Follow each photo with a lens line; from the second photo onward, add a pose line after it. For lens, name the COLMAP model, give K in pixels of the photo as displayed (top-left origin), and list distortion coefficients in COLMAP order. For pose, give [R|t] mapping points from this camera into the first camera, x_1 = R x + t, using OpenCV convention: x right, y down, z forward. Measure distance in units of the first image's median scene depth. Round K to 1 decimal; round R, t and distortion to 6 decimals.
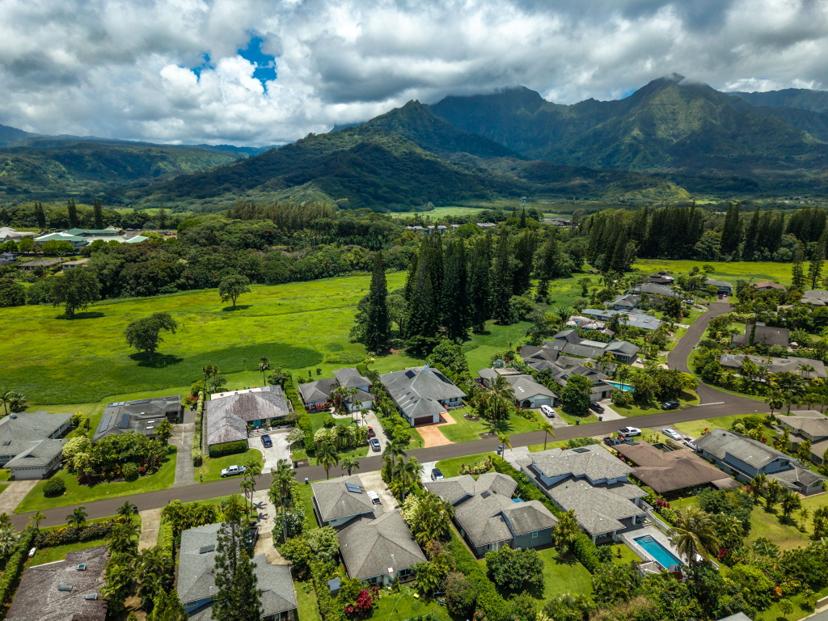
lens RADIAL K [[551.0, 0, 418.0], [0, 551.0, 313.2], [0, 0, 1]] dist [0.068417, -0.037293]
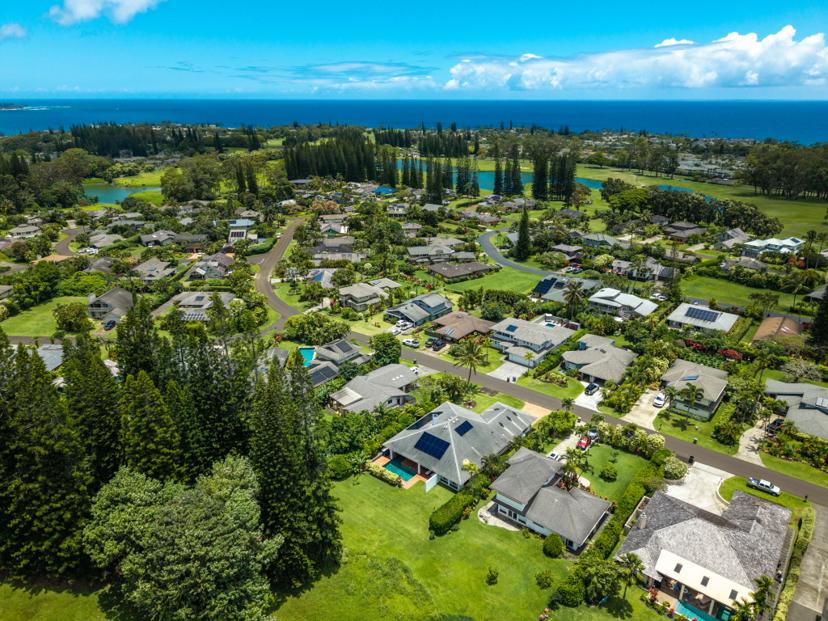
lens RADIAL K [[549.8, 0, 414.0], [0, 549.8, 310.5], [0, 0, 1]] dist [0.044212, -0.051016]
pose [[-0.498608, -0.311429, 0.808951, -0.413670], [0.217409, 0.858473, 0.464497, -0.292552], [-0.839121, 0.407475, -0.360334, 1.025696]]
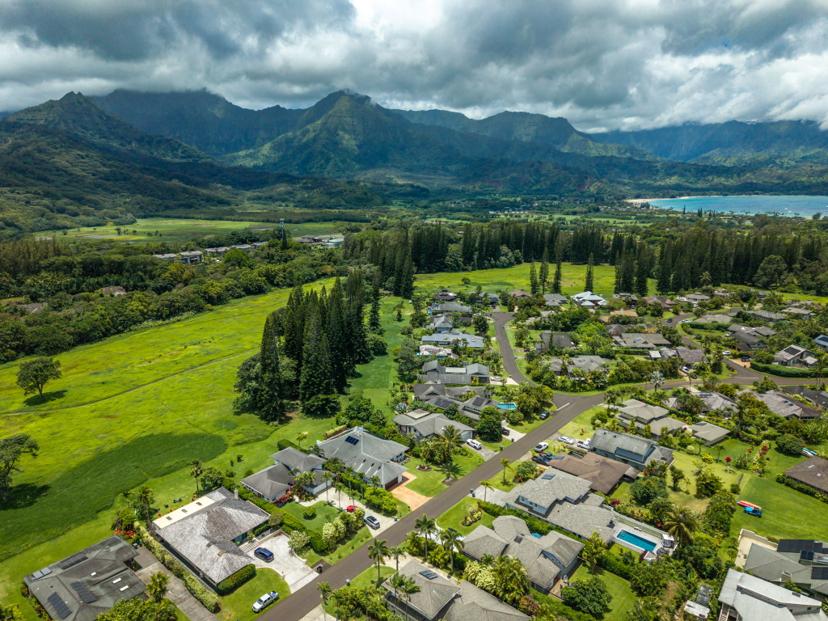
lens RADIAL K [[550.9, 0, 419.8], [0, 550.9, 310.2], [0, 0, 1]] dist [0.042647, -0.003104]
pose [[0.862692, -0.118848, 0.491566, -0.306525], [0.123484, 0.992077, 0.023145, -0.108704], [-0.490422, 0.040734, 0.870532, 0.037301]]
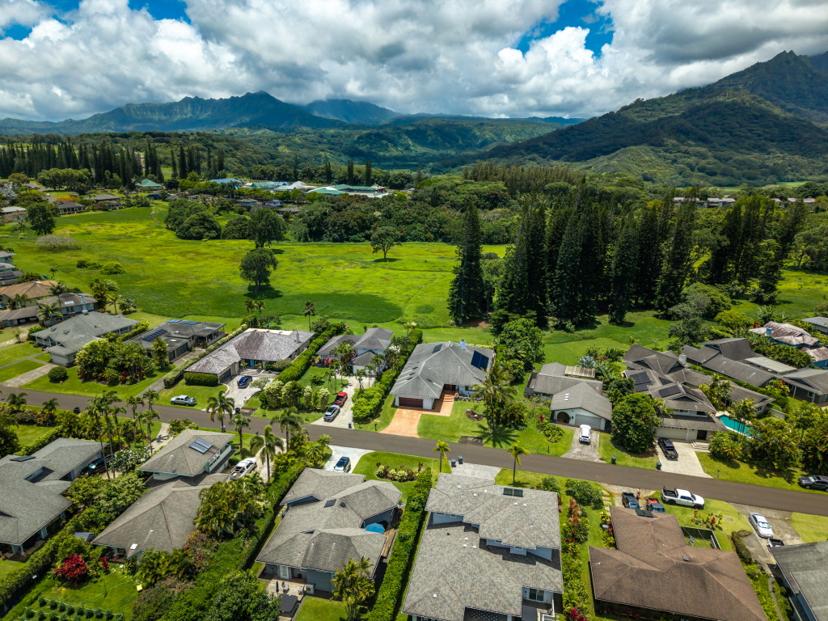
lens RADIAL K [[551.0, 0, 418.0], [0, 551.0, 313.2], [0, 0, 1]] dist [0.068417, -0.037293]
pose [[0.846891, 0.155897, -0.508401, 0.304144], [-0.133270, 0.987773, 0.080893, -0.003177], [0.514795, -0.000753, 0.857313, 0.221986]]
